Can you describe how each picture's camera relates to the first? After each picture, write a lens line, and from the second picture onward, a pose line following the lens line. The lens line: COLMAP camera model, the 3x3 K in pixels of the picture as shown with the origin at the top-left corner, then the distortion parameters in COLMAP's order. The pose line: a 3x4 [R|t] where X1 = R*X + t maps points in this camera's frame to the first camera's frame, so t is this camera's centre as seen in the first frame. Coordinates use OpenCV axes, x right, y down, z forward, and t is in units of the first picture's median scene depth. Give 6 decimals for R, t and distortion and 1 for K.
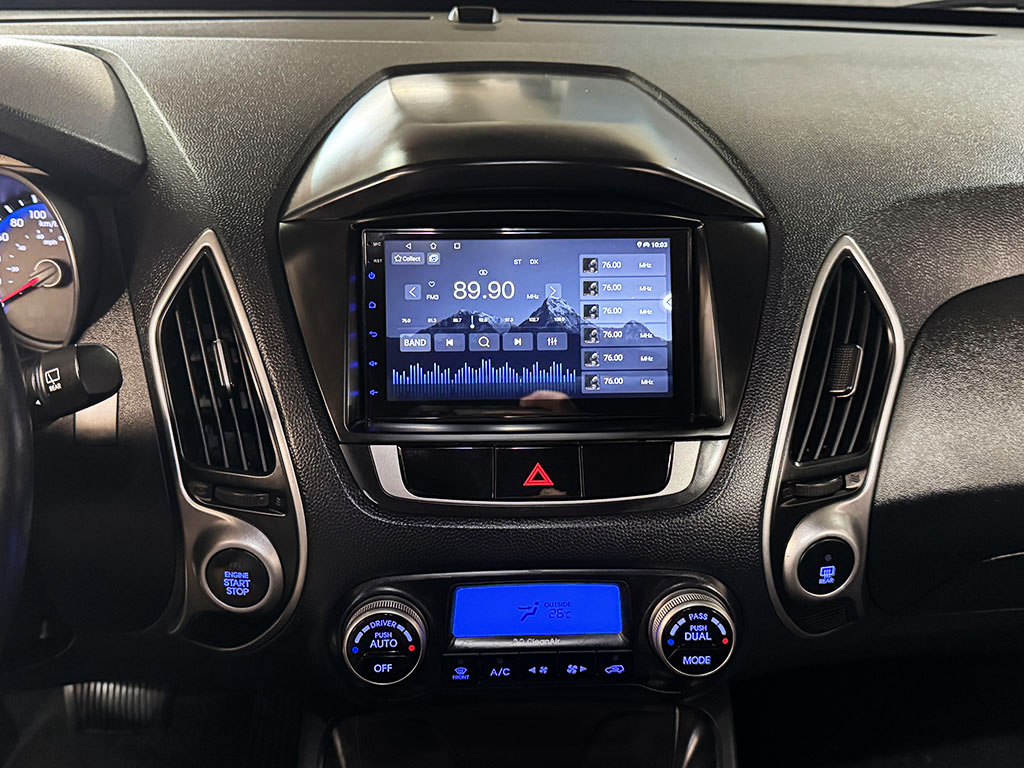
lens RADIAL K [[1037.0, 0, 512.0], [0, 1037.0, 384.0], [0, 0, 1]] dist [0.114516, -0.132776]
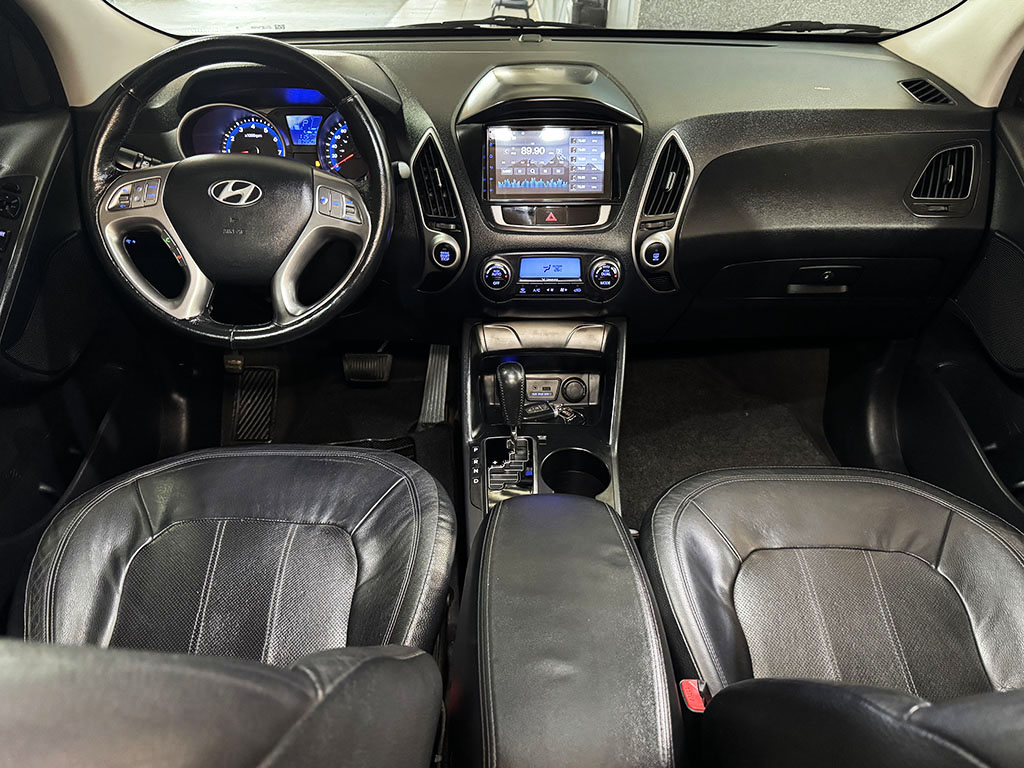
lens RADIAL K [[723.3, 0, 514.9], [0, 723.3, 400.6], [0, 0, 1]] dist [0.096824, -0.140407]
pose [[0.998483, 0.016283, -0.052598, 0.035734], [-0.009027, 0.990757, 0.135349, 0.289444], [0.054316, -0.134669, 0.989401, -0.931159]]
